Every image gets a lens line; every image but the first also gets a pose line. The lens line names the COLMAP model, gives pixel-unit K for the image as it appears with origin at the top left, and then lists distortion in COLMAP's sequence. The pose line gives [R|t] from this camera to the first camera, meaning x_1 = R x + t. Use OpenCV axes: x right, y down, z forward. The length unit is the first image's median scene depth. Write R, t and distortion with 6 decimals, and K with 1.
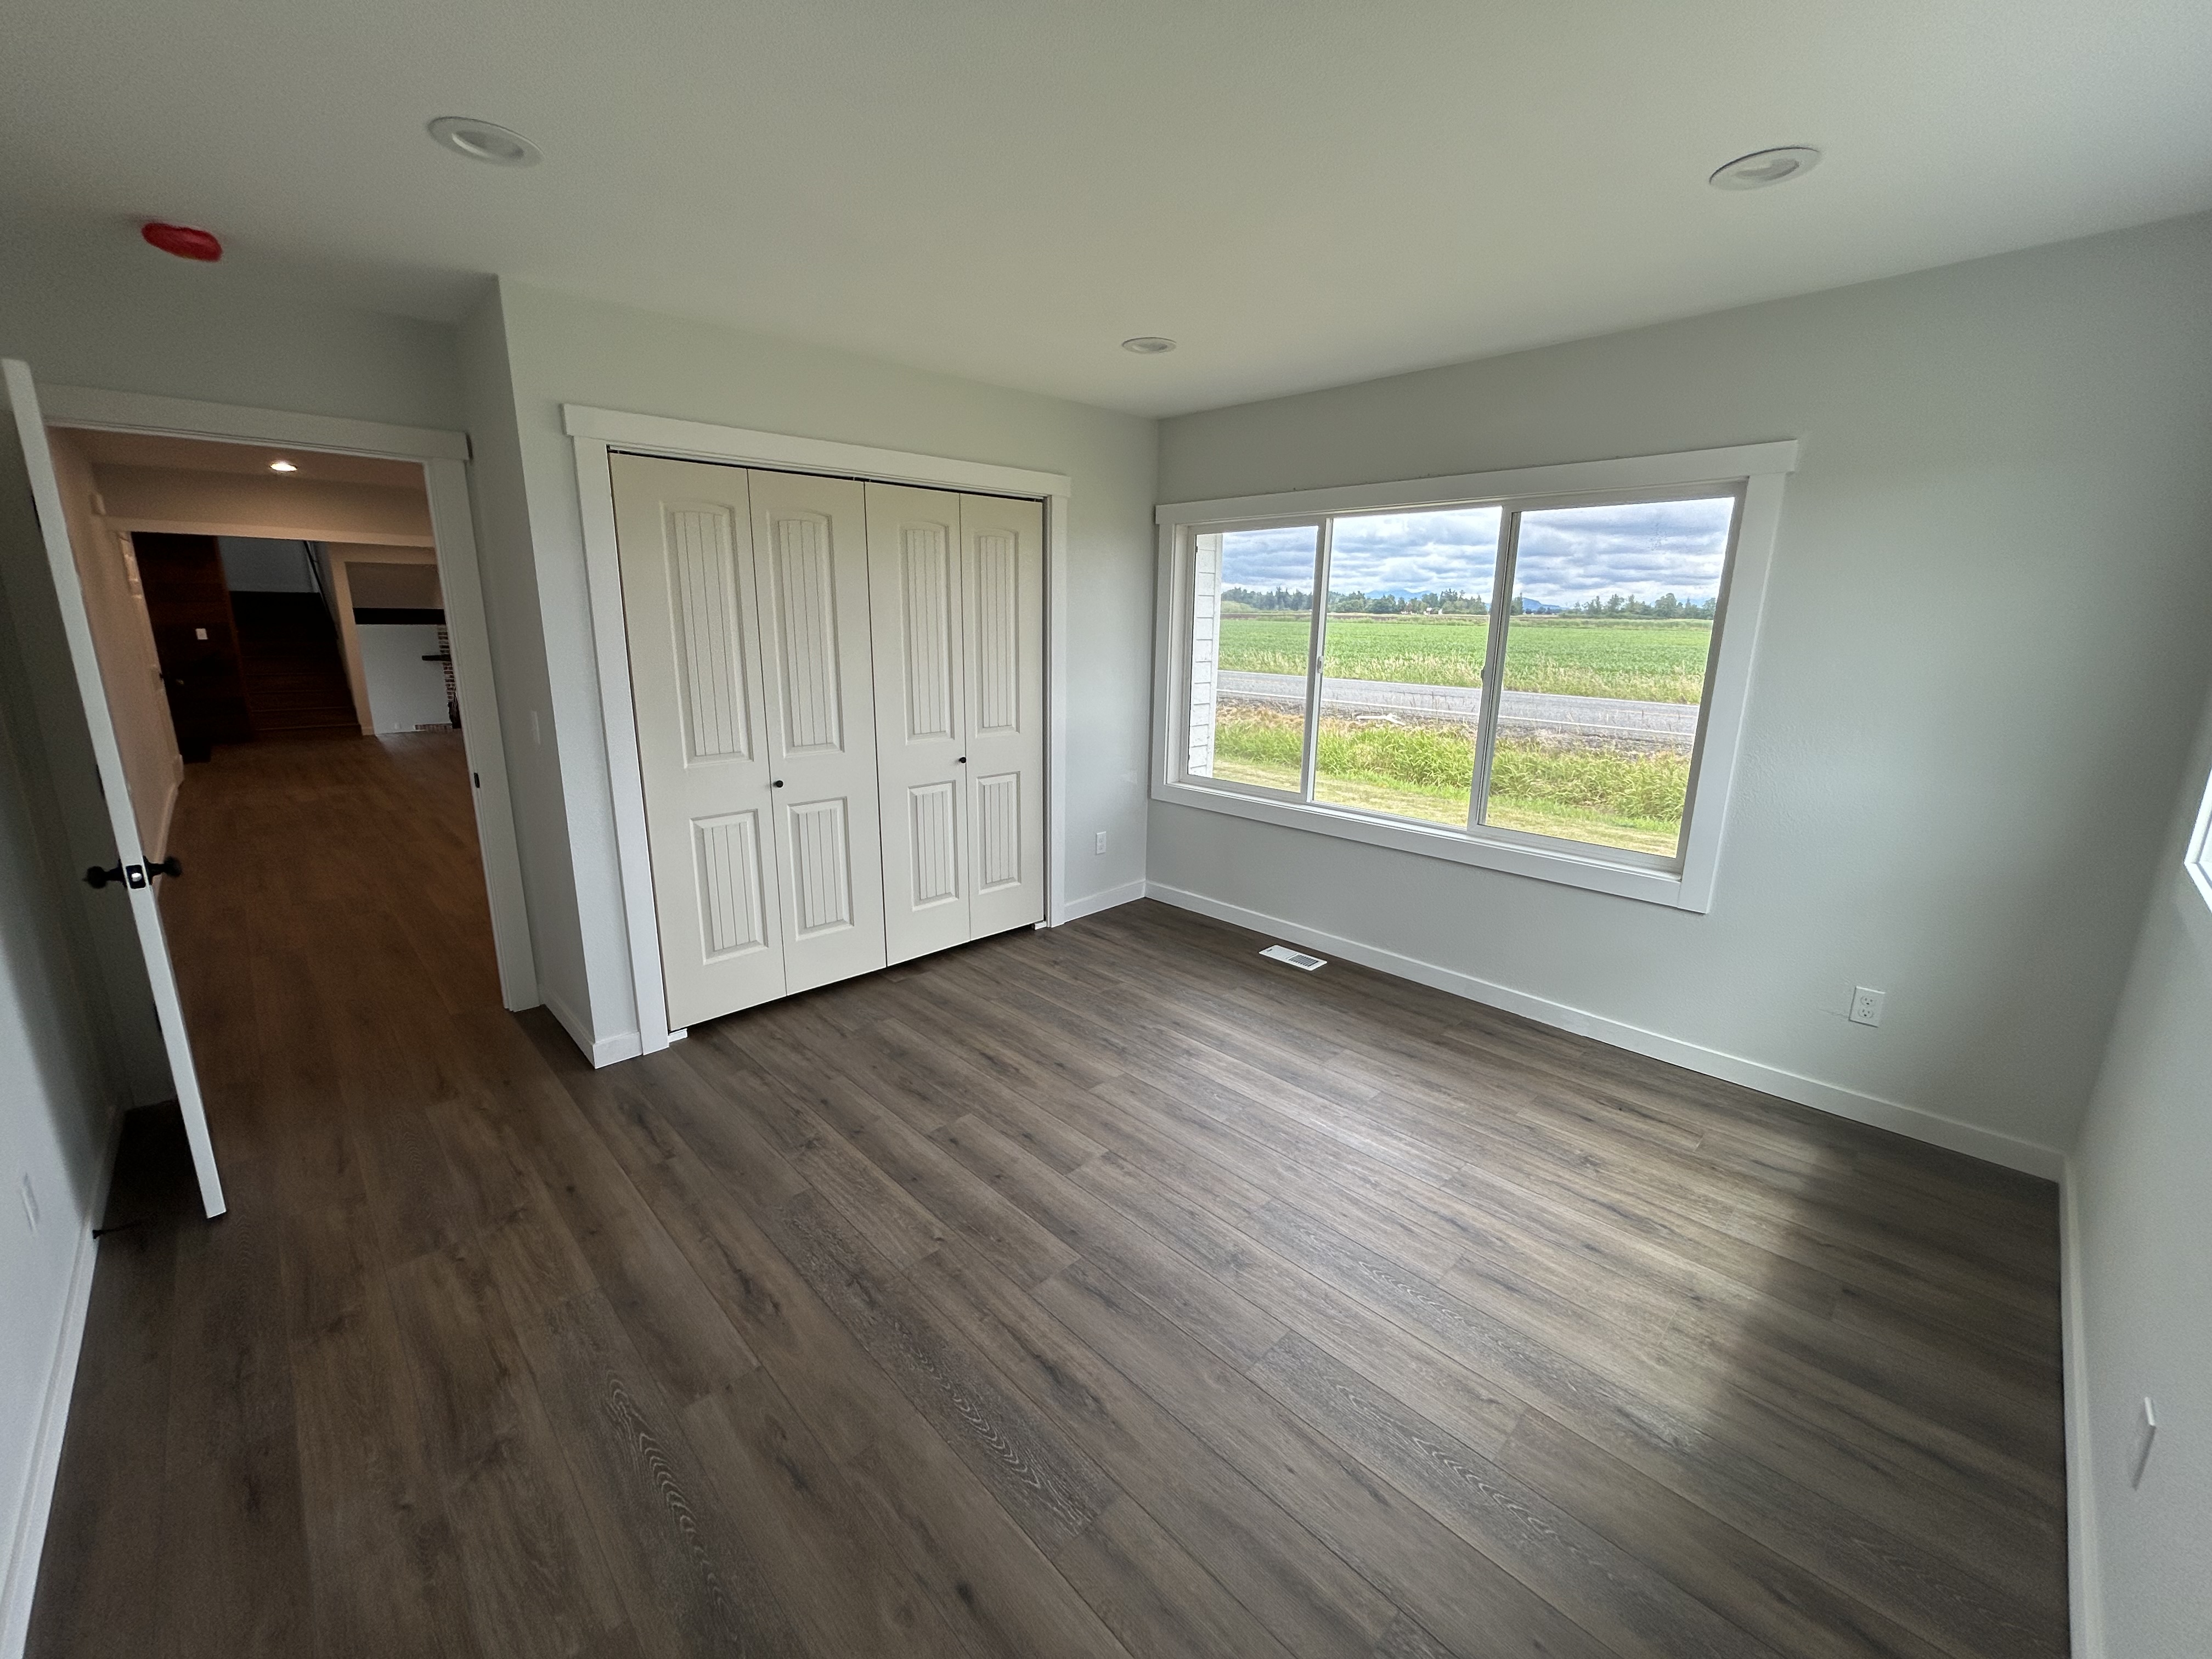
lens RADIAL K [[896.7, 0, 1096.5], [0, 896.7, 842.6], [0, 0, 1]] dist [-0.002607, 0.001081]
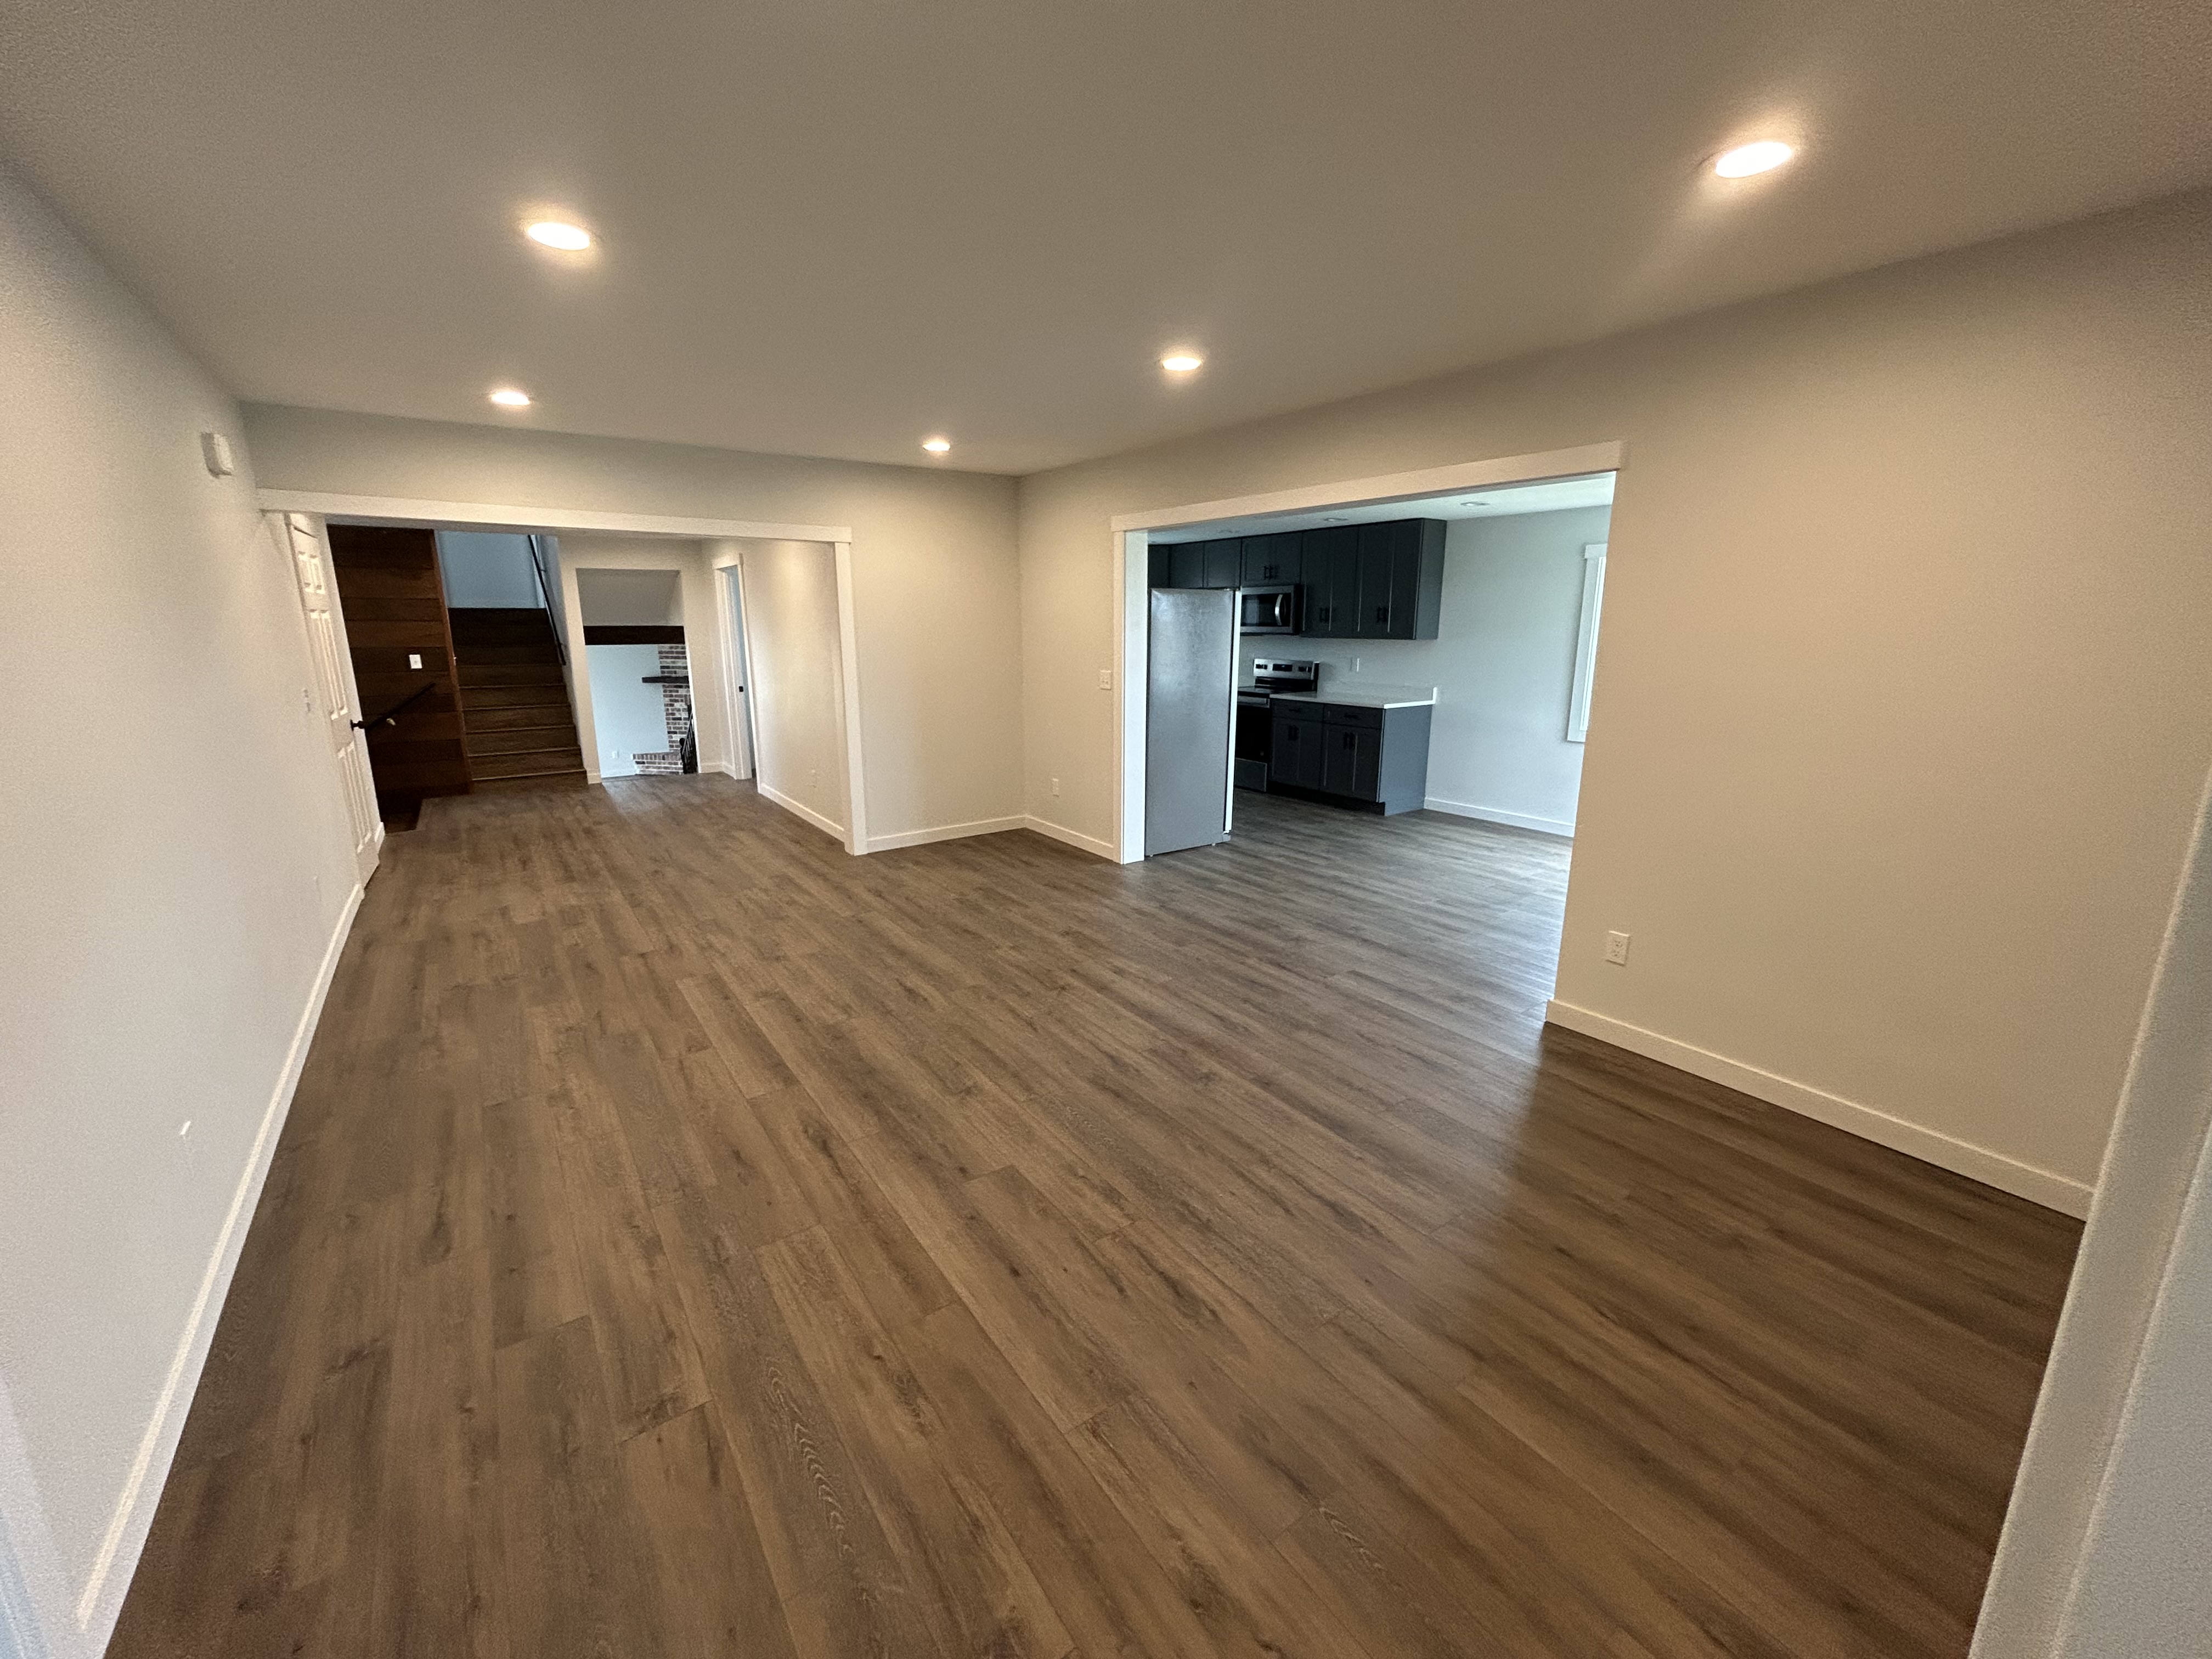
lens RADIAL K [[896.7, 0, 1105.4], [0, 896.7, 837.4], [0, 0, 1]] dist [-0.002607, 0.001081]
pose [[0.989347, 0.020015, -0.144195, -0.238768], [-0.022027, 0.999681, -0.012370, -0.070435], [0.143901, 0.015414, 0.989472, 0.265665]]
